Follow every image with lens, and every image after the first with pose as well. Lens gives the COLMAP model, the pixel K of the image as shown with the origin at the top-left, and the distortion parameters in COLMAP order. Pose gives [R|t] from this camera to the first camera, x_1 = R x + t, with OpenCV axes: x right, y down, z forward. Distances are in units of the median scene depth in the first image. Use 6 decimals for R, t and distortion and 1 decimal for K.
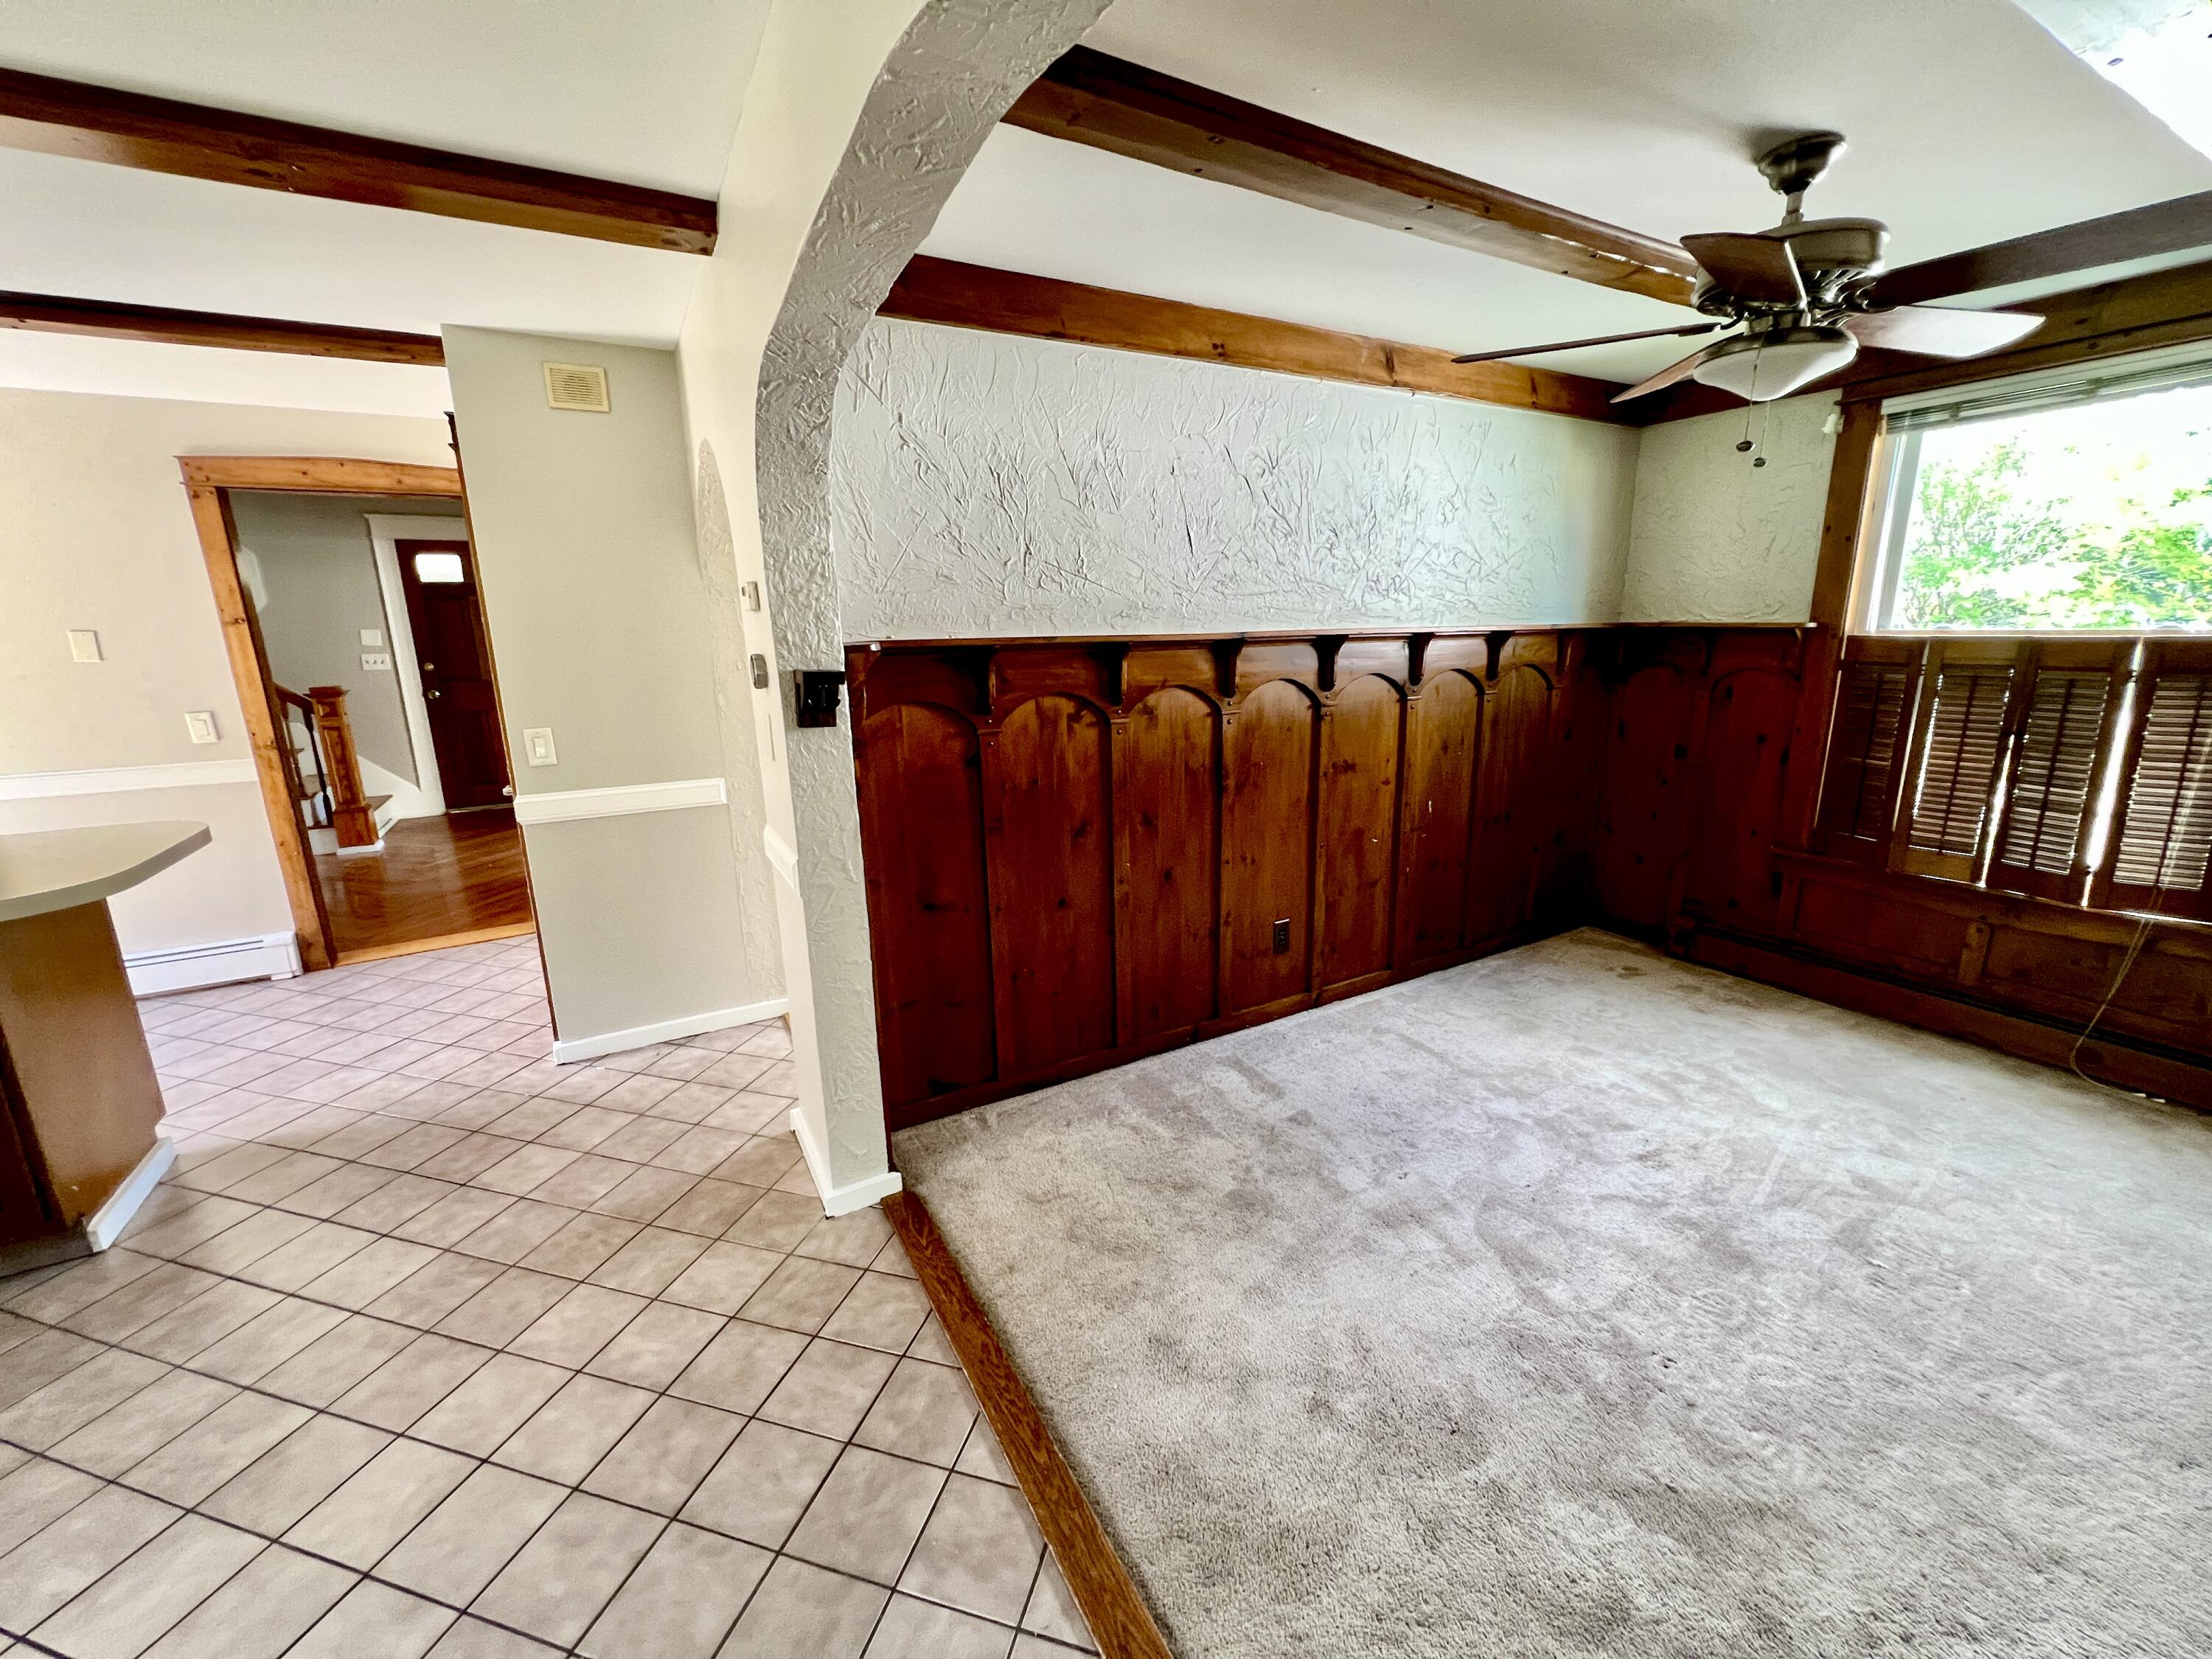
lens RADIAL K [[882.1, 0, 1105.2], [0, 882.1, 823.1], [0, 0, 1]] dist [-0.003731, 0.000910]
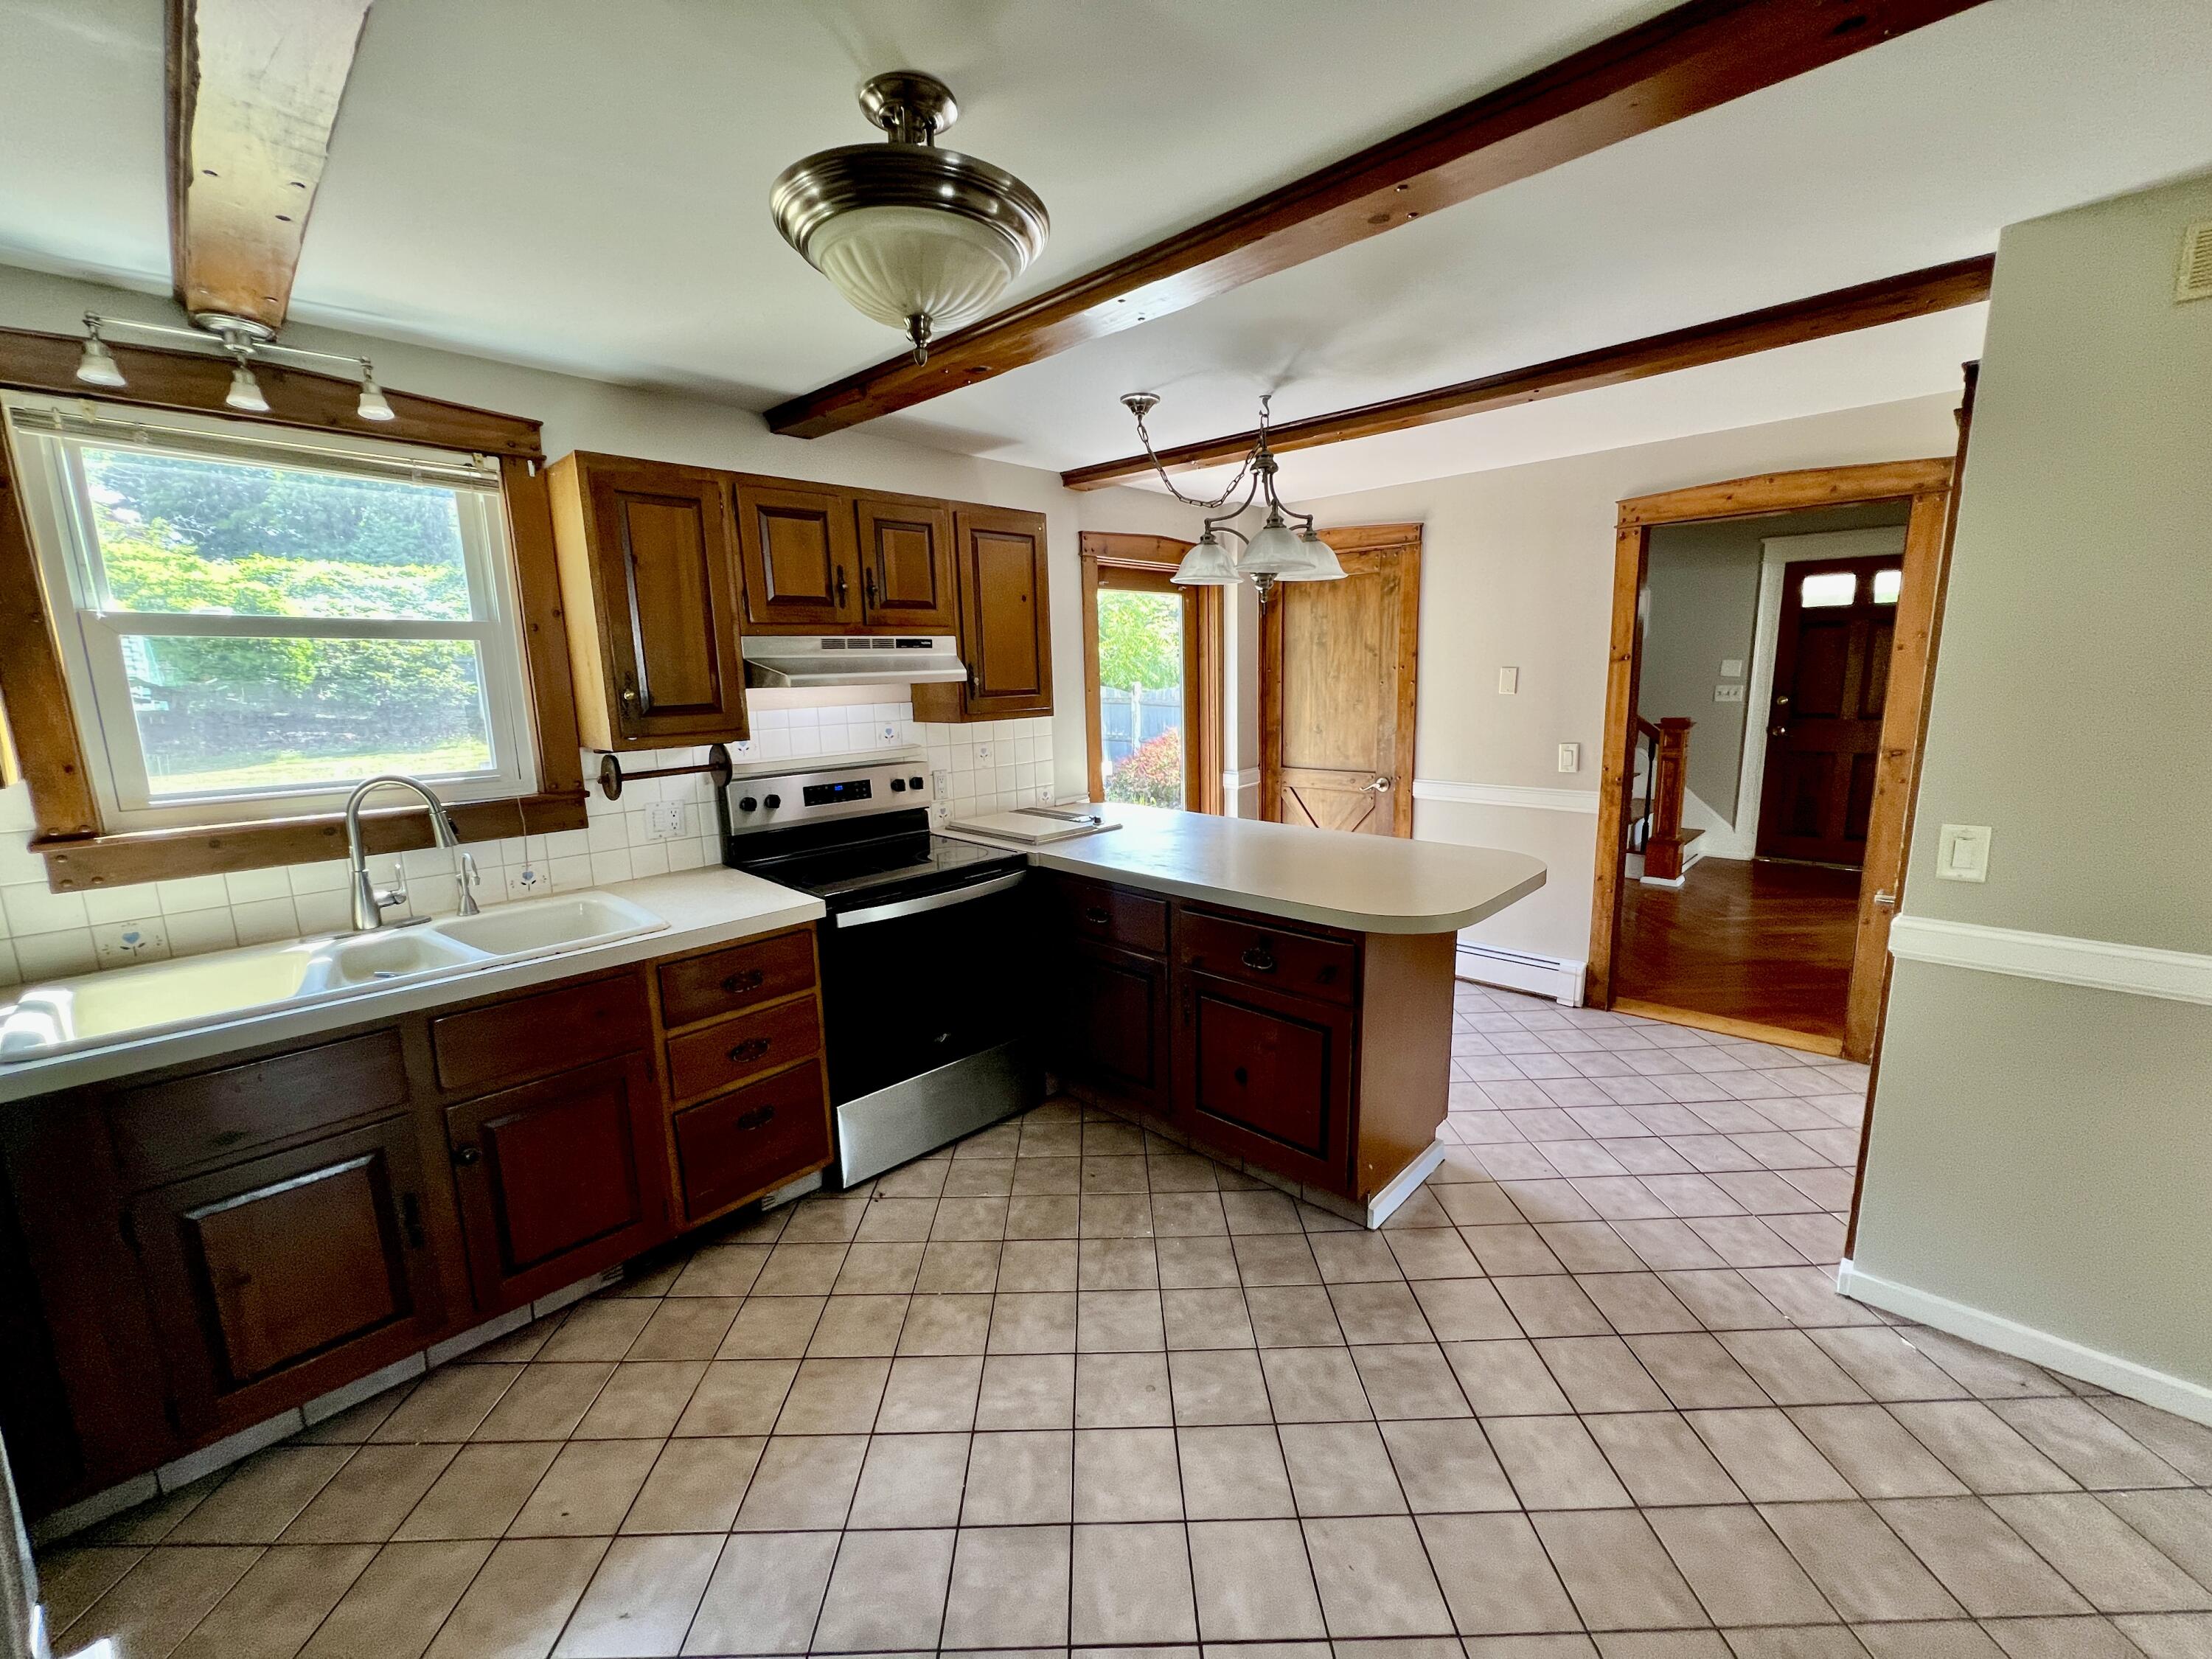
lens RADIAL K [[882.1, 0, 1097.5], [0, 882.1, 822.6], [0, 0, 1]] dist [-0.003731, 0.000910]
pose [[0.278176, 0.176854, -0.944108, -0.156125], [-0.200503, 0.971942, 0.122991, -0.045706], [0.939370, 0.155083, 0.305831, 0.142559]]
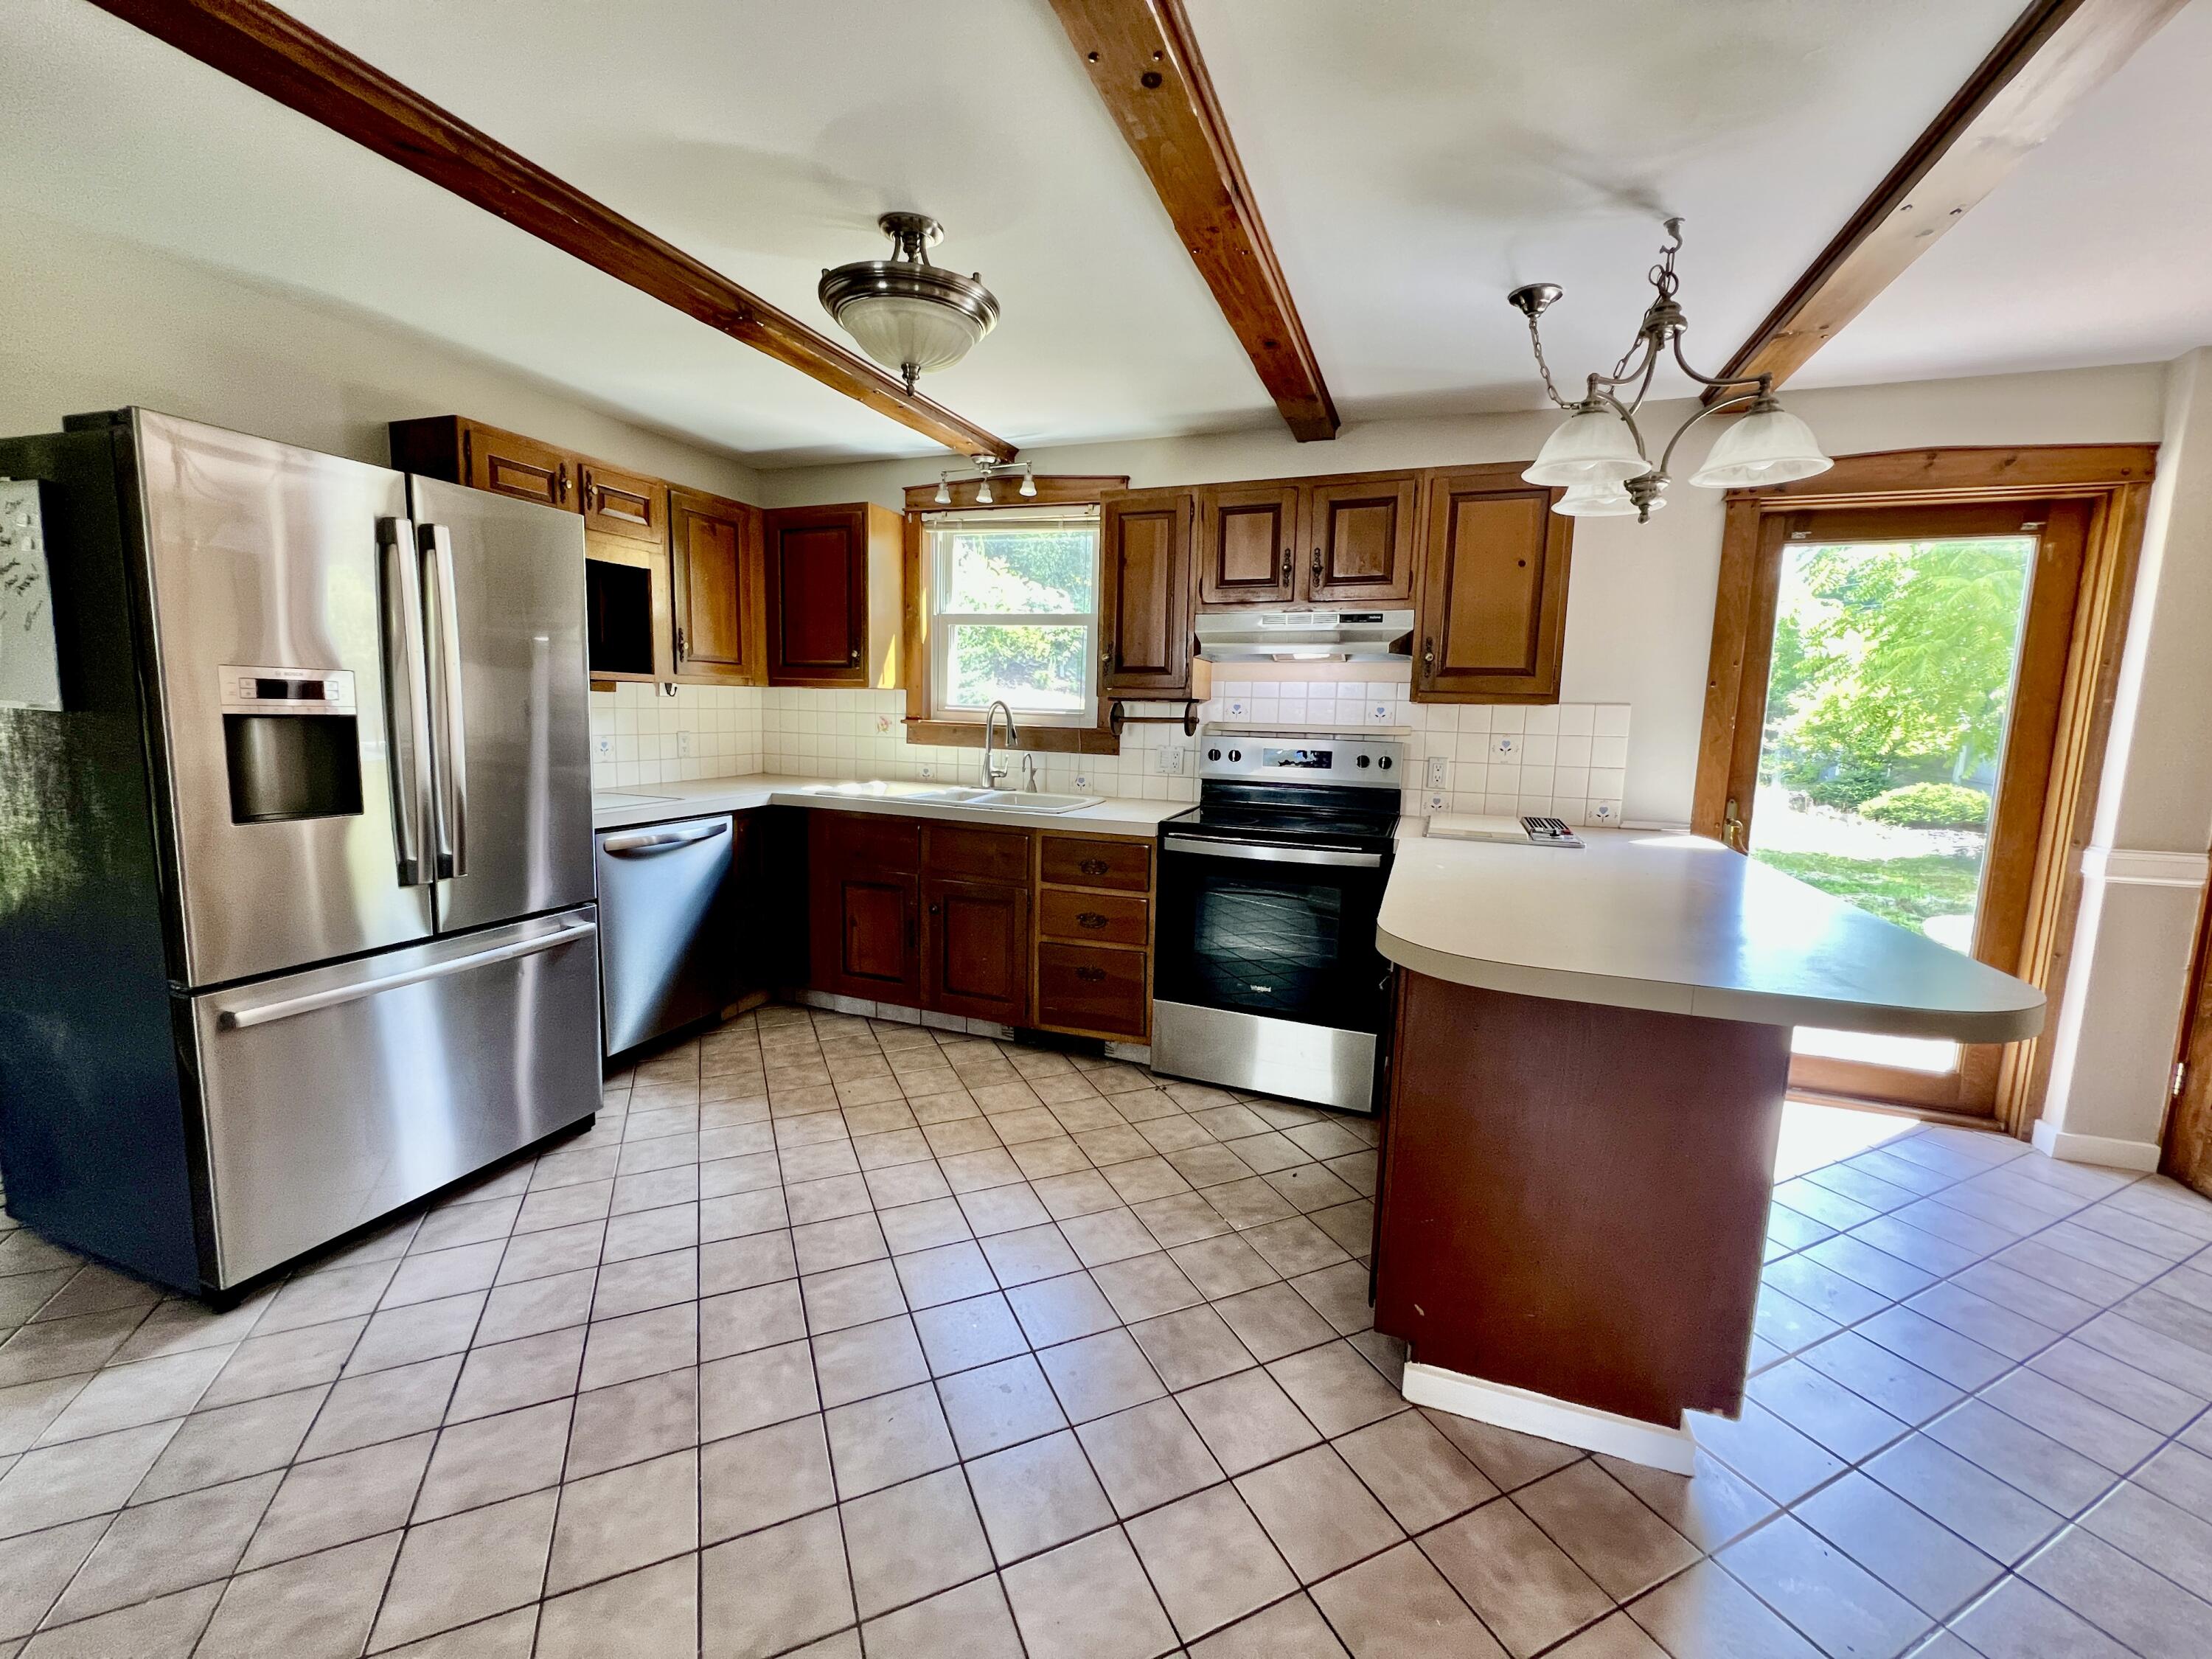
lens RADIAL K [[882.1, 0, 1107.4], [0, 882.1, 818.9], [0, 0, 1]] dist [-0.003731, 0.000910]
pose [[-0.763095, 0.082947, -0.640941, -0.271294], [-0.157167, 0.938141, 0.308529, -0.112064], [0.626885, 0.336172, -0.702854, 0.689361]]
